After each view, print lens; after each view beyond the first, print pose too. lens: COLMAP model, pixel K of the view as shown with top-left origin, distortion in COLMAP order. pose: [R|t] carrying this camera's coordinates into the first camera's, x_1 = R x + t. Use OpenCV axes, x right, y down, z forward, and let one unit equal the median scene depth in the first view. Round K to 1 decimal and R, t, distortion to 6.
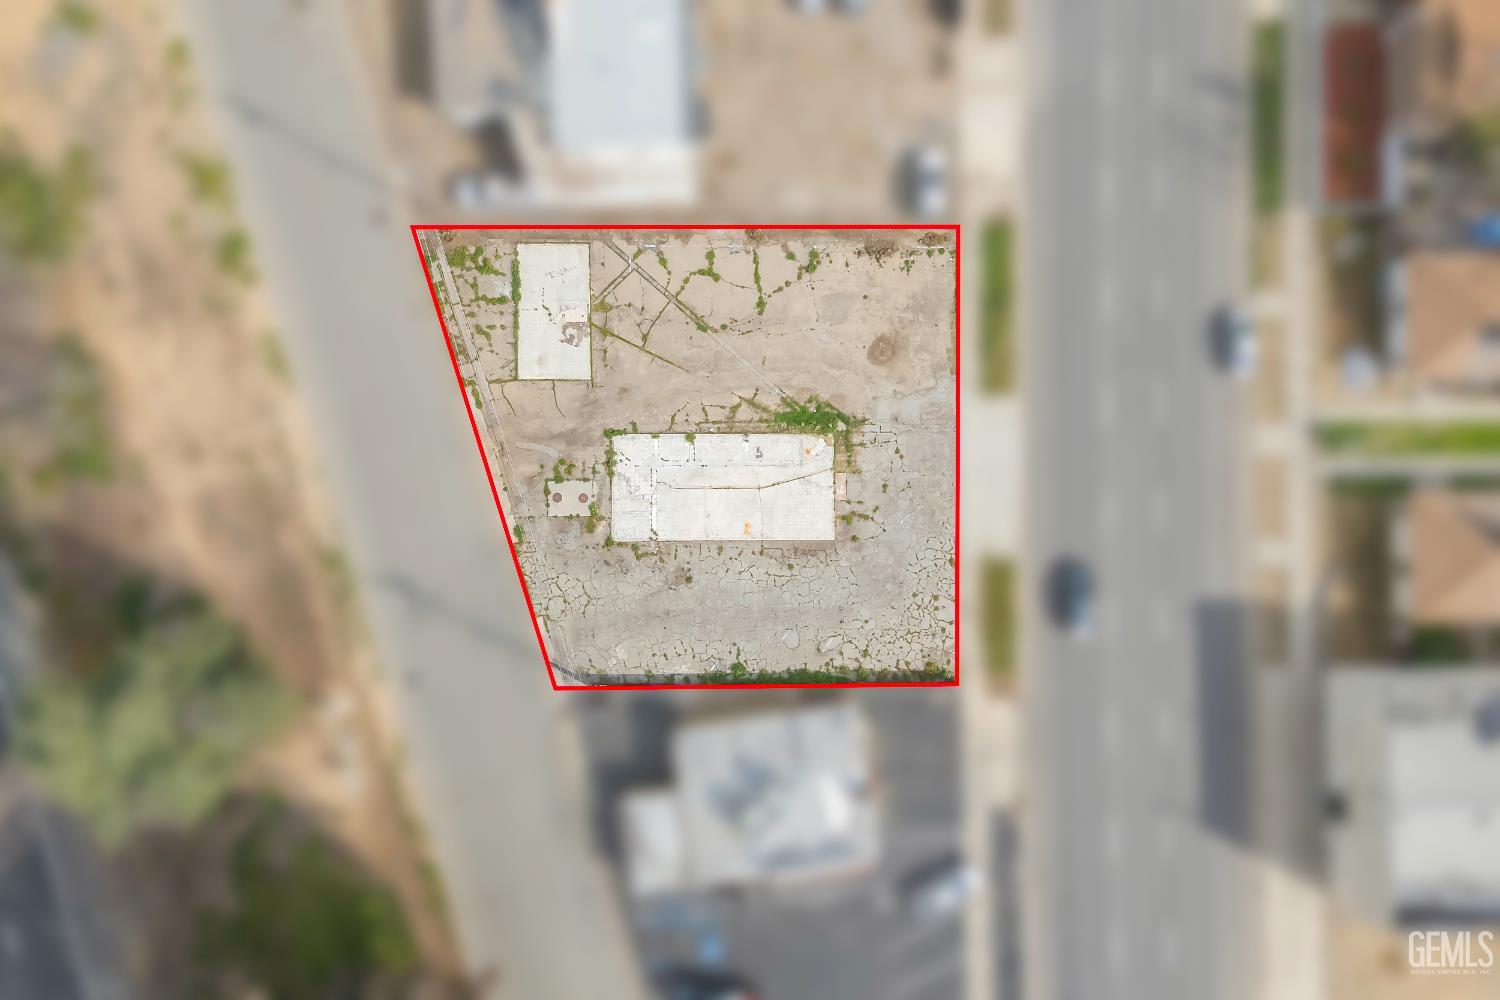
lens RADIAL K [[1086.5, 0, 750.0], [0, 1086.5, 499.2], [0, 0, 1]] dist [0.072552, -0.015204]
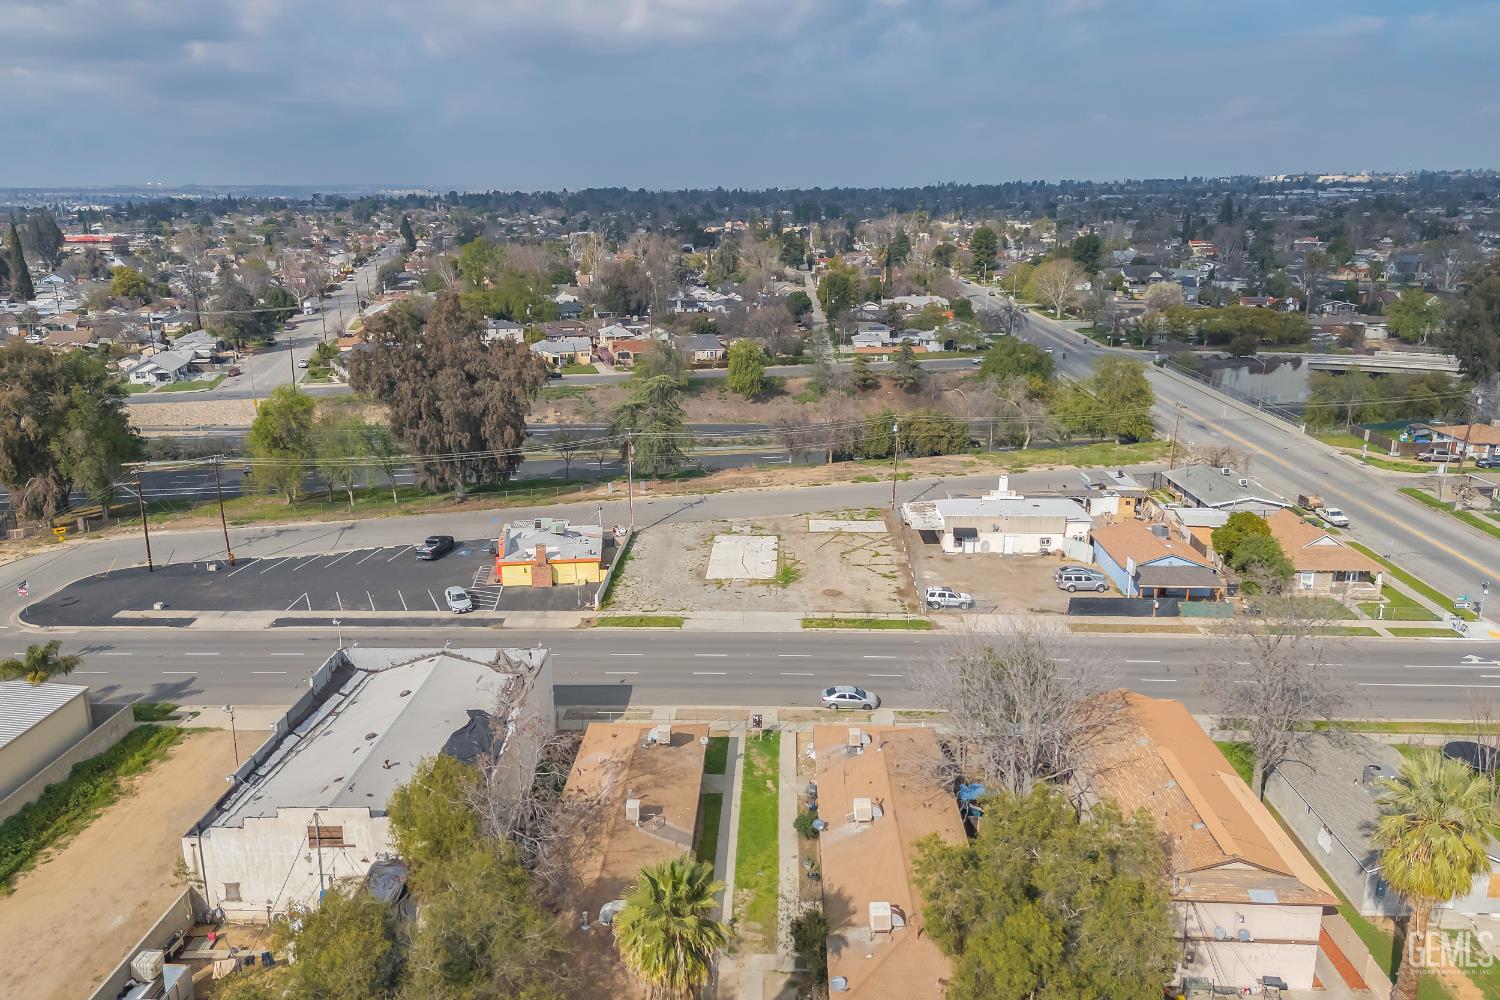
lens RADIAL K [[1086.5, 0, 745.6], [0, 1086.5, 497.0], [0, 0, 1]] dist [0.072552, -0.015204]
pose [[-0.040368, 0.263782, -0.963737, 1.510164], [-0.998735, 0.018273, 0.046836, -0.090596], [0.029965, 0.964409, 0.262711, 0.489046]]
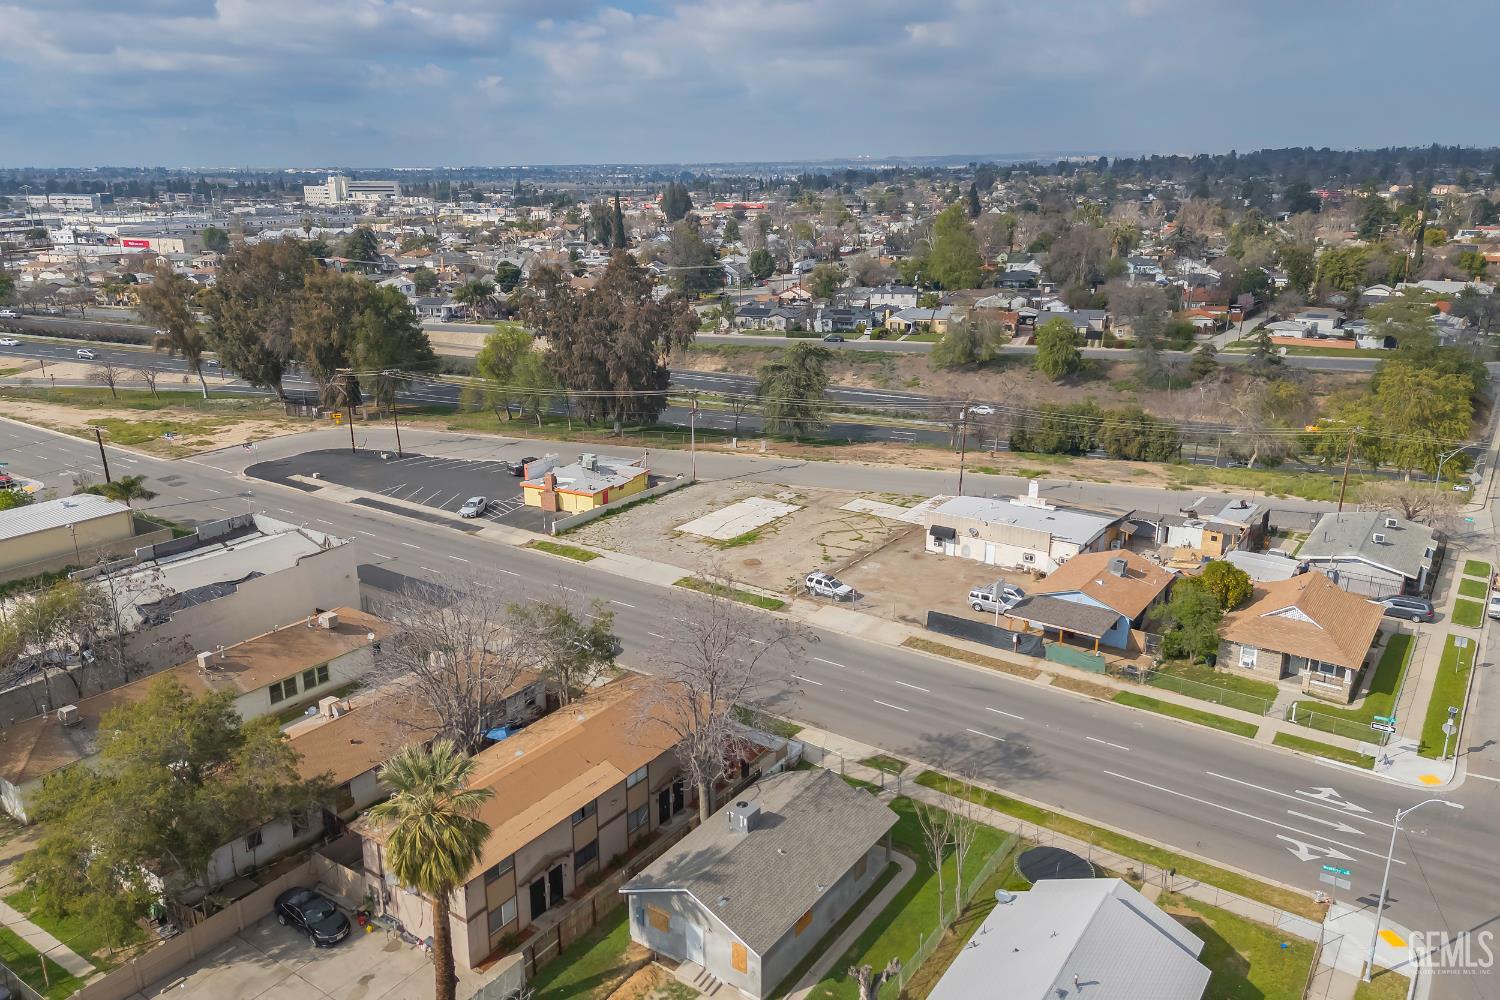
lens RADIAL K [[1086.5, 0, 749.9], [0, 1086.5, 504.9], [0, 0, 1]] dist [0.072552, -0.015204]
pose [[-0.575713, 0.243300, -0.780615, 1.256338], [-0.817249, -0.141267, 0.558701, -0.945516], [0.025657, 0.959609, 0.280166, 0.515944]]
